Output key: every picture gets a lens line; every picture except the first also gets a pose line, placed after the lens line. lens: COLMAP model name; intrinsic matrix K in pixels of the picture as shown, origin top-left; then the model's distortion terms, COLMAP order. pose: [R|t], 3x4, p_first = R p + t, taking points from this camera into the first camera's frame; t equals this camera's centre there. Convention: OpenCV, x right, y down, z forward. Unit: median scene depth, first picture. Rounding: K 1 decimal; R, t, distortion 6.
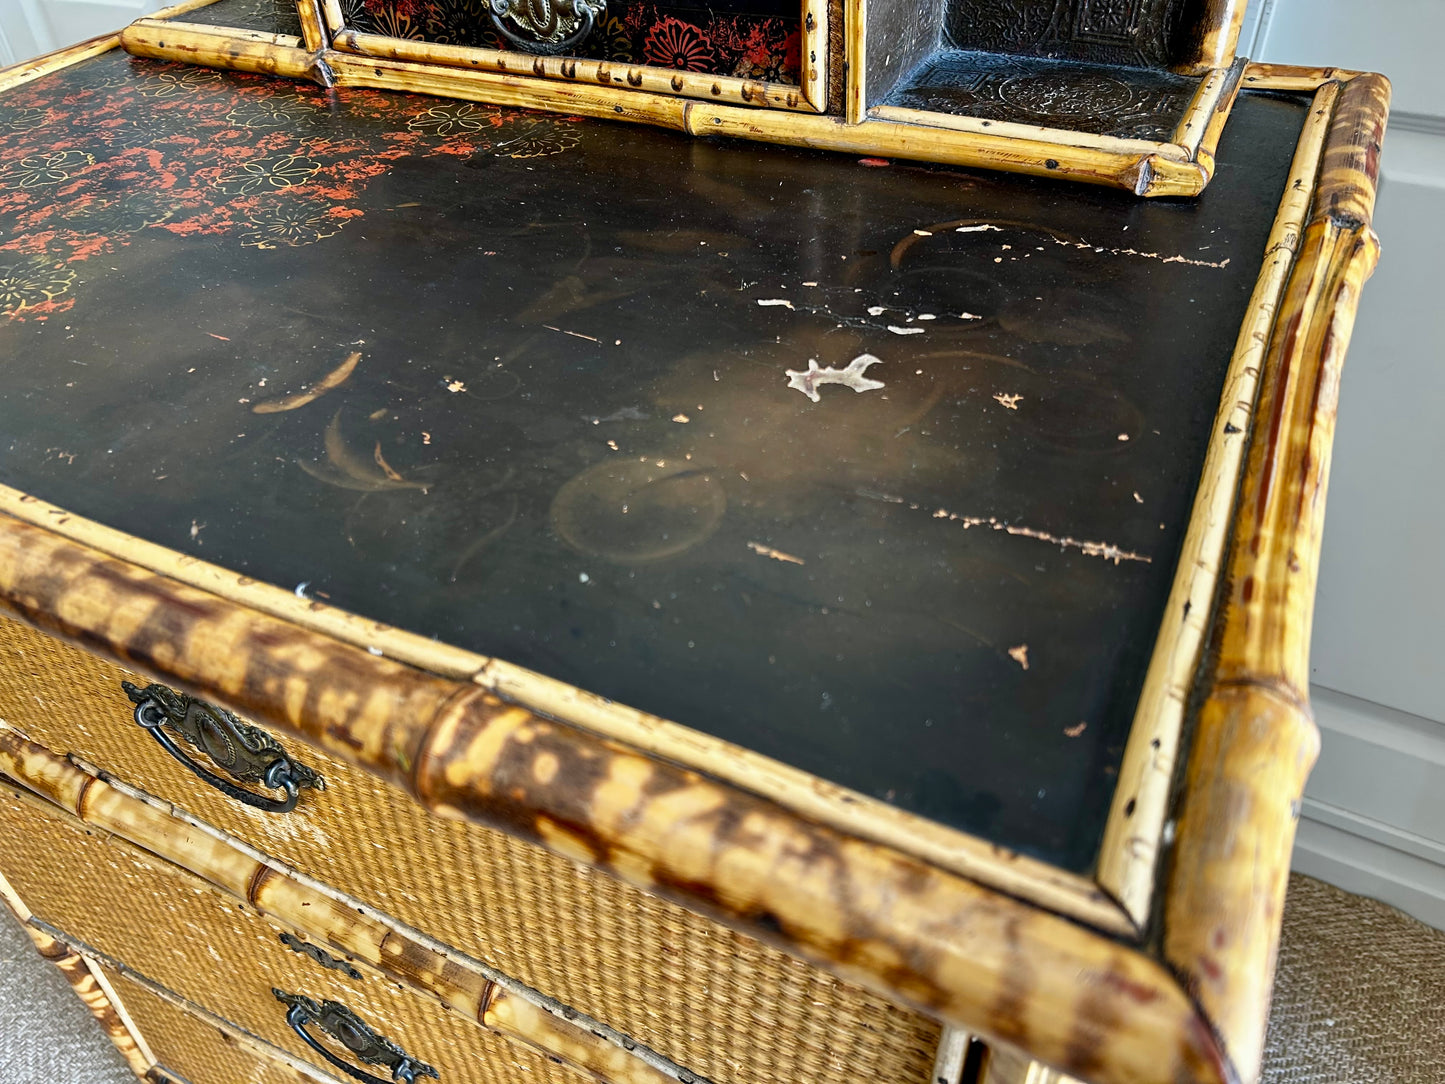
lens RADIAL K [[1104.5, 0, 722.5], [0, 1104.5, 558.7], [0, 0, 1]] dist [0.002135, -0.000130]
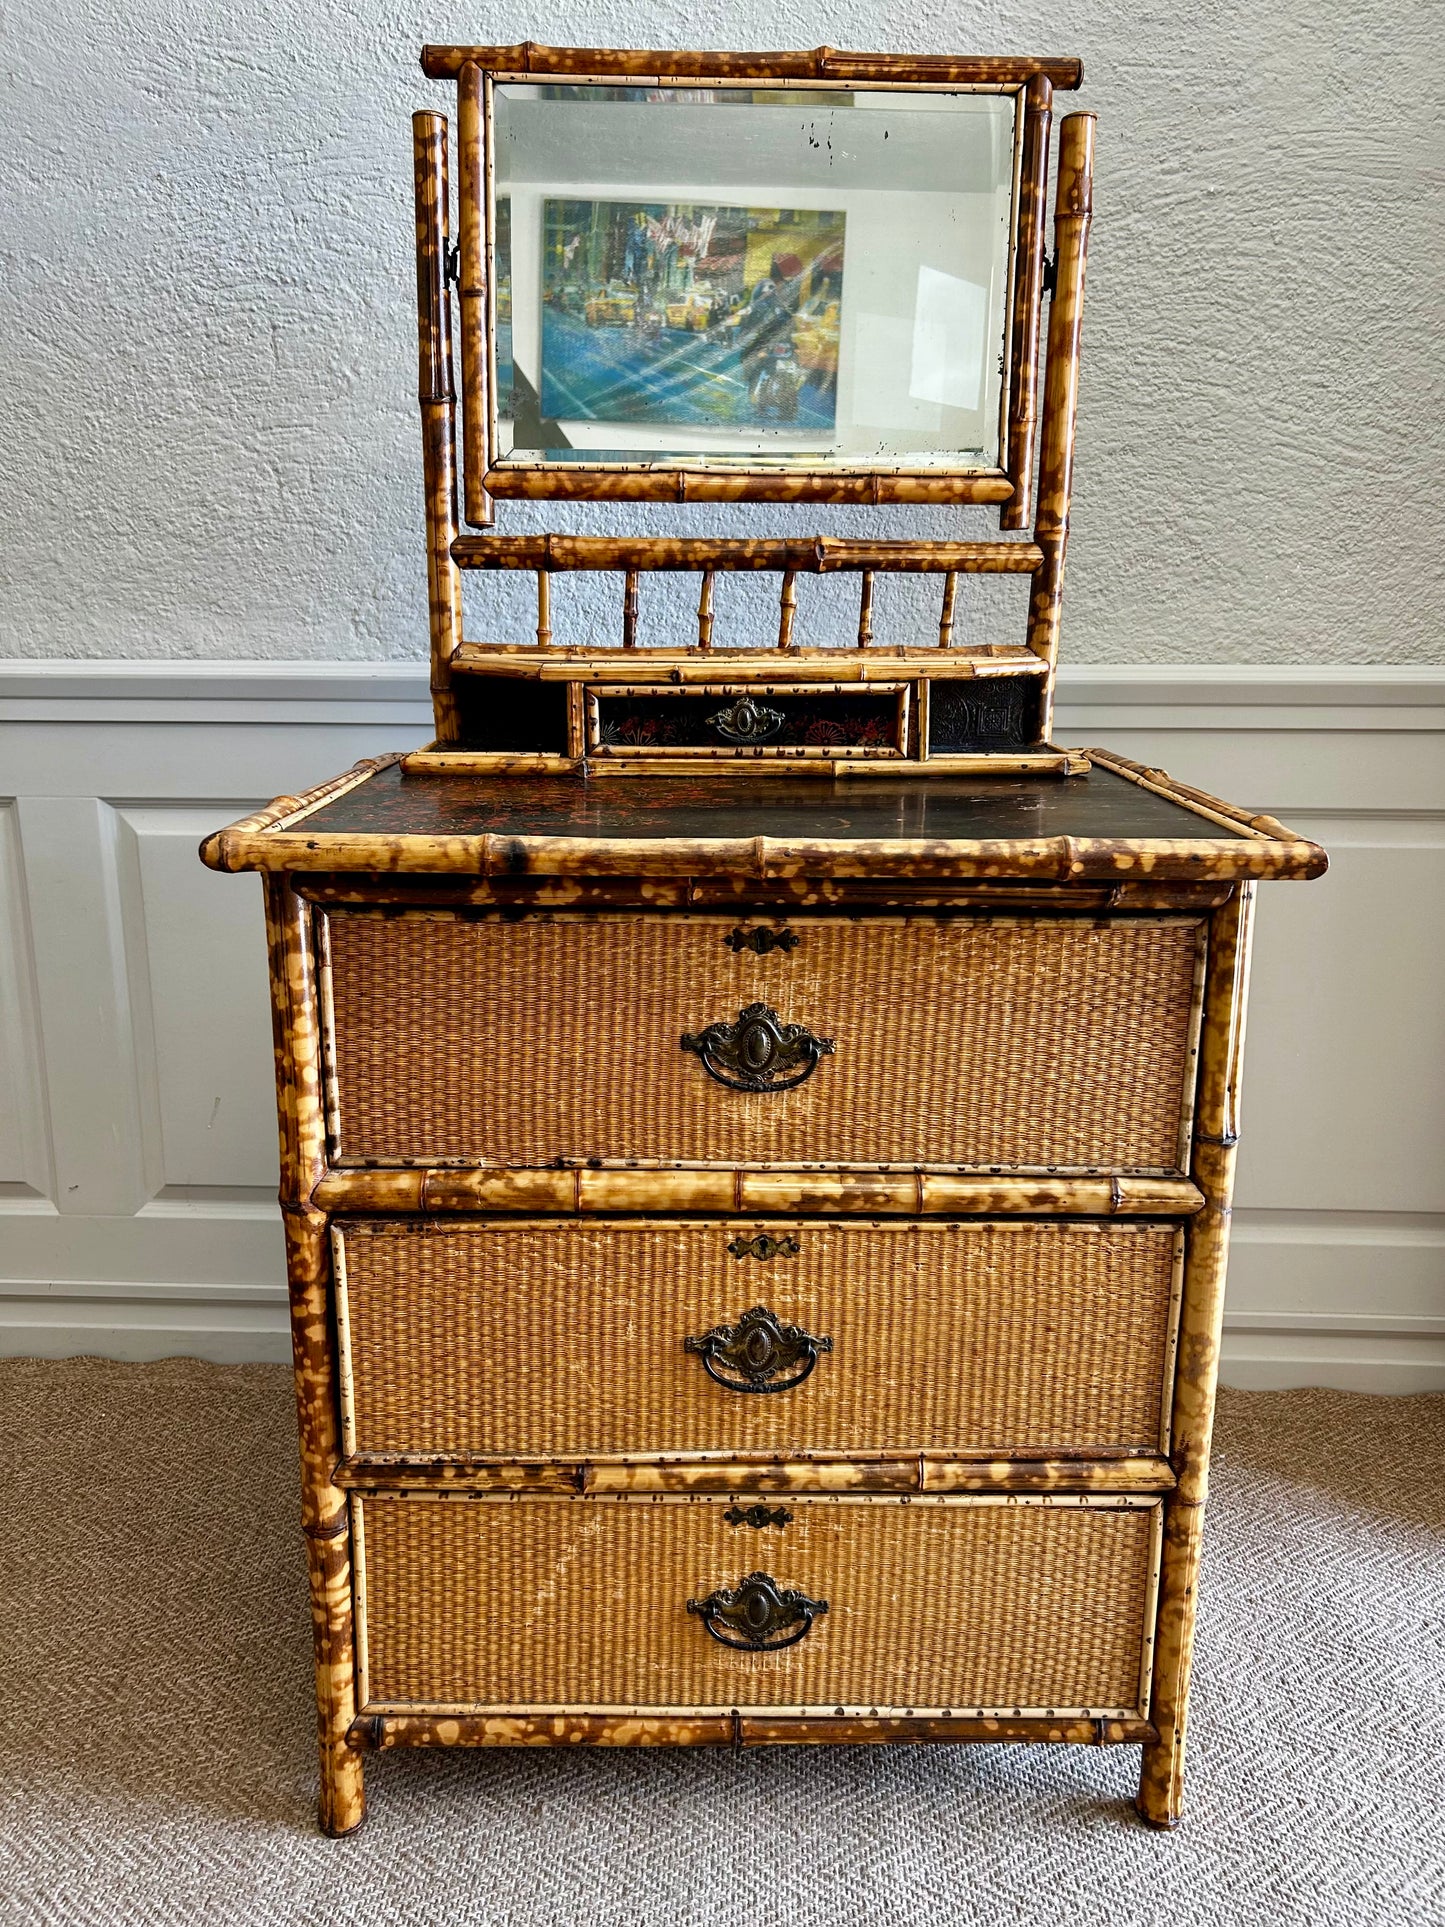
lens RADIAL K [[1446.1, 0, 712.8], [0, 1446.1, 1001.4], [0, 0, 1]] dist [0.076161, -0.124745]
pose [[0.890859, -0.080650, 0.447064, -1.395594], [0.263843, 0.892977, -0.364663, 0.833548], [-0.369808, 0.442818, 0.816795, -0.801187]]
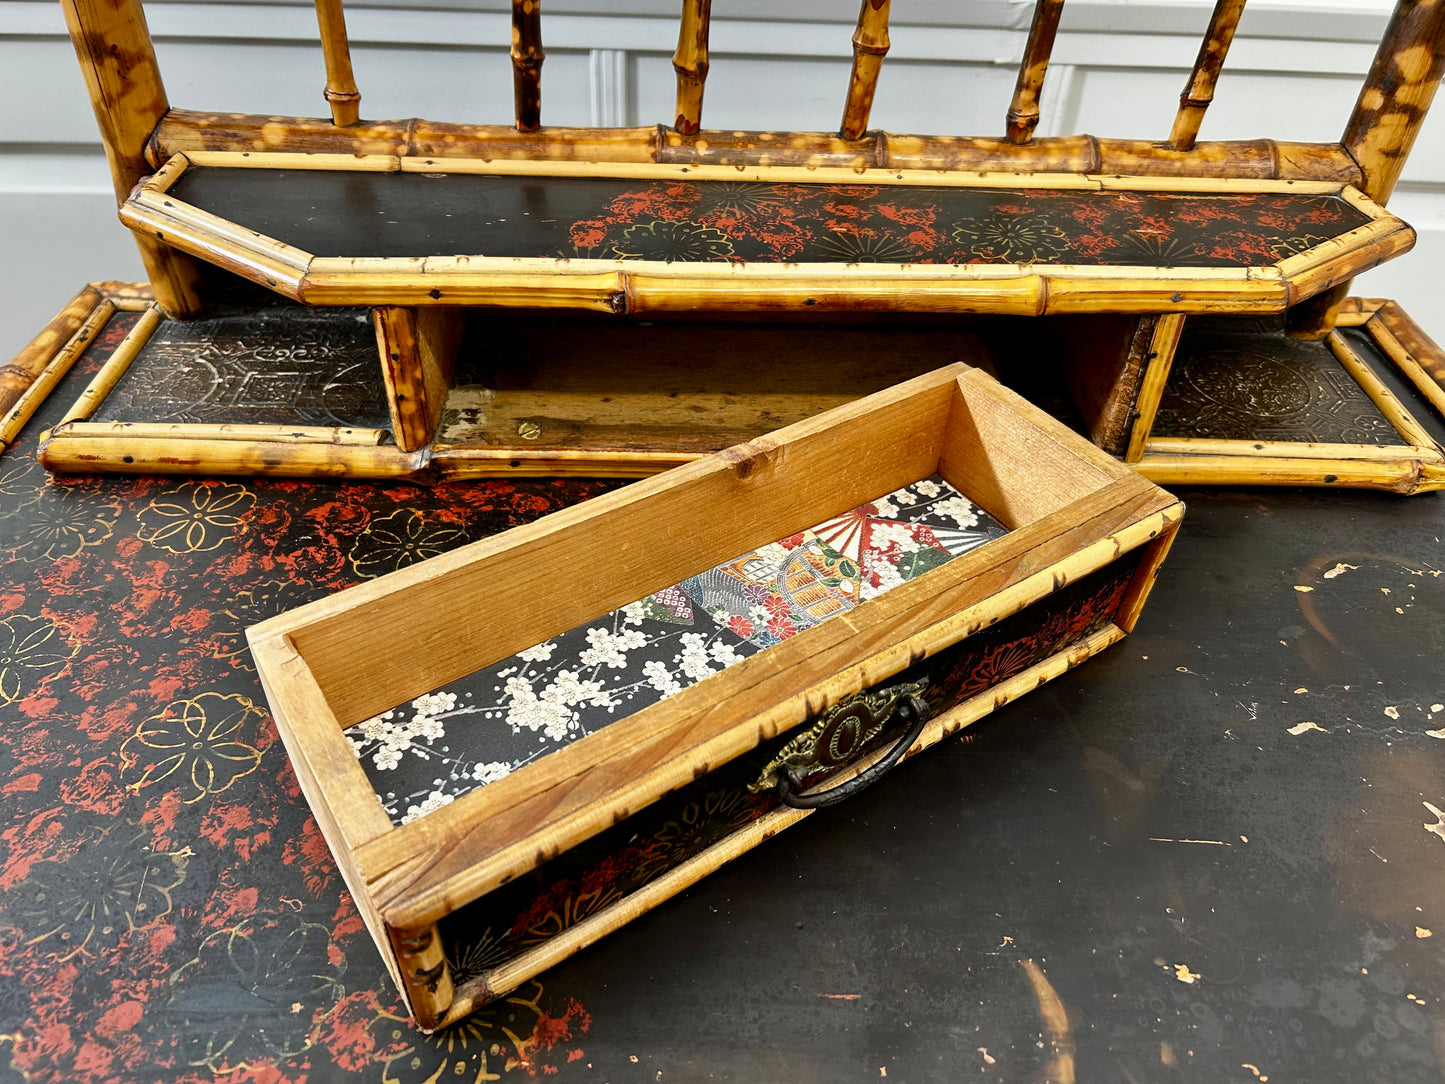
lens RADIAL K [[1104.5, 0, 722.5], [0, 1104.5, 558.7], [0, 0, 1]] dist [0.002135, -0.000130]
pose [[0.879957, -0.254219, 0.401309, -0.601434], [0.249038, 0.966241, 0.066018, -0.450198], [-0.404544, 0.041848, 0.913560, 0.239102]]
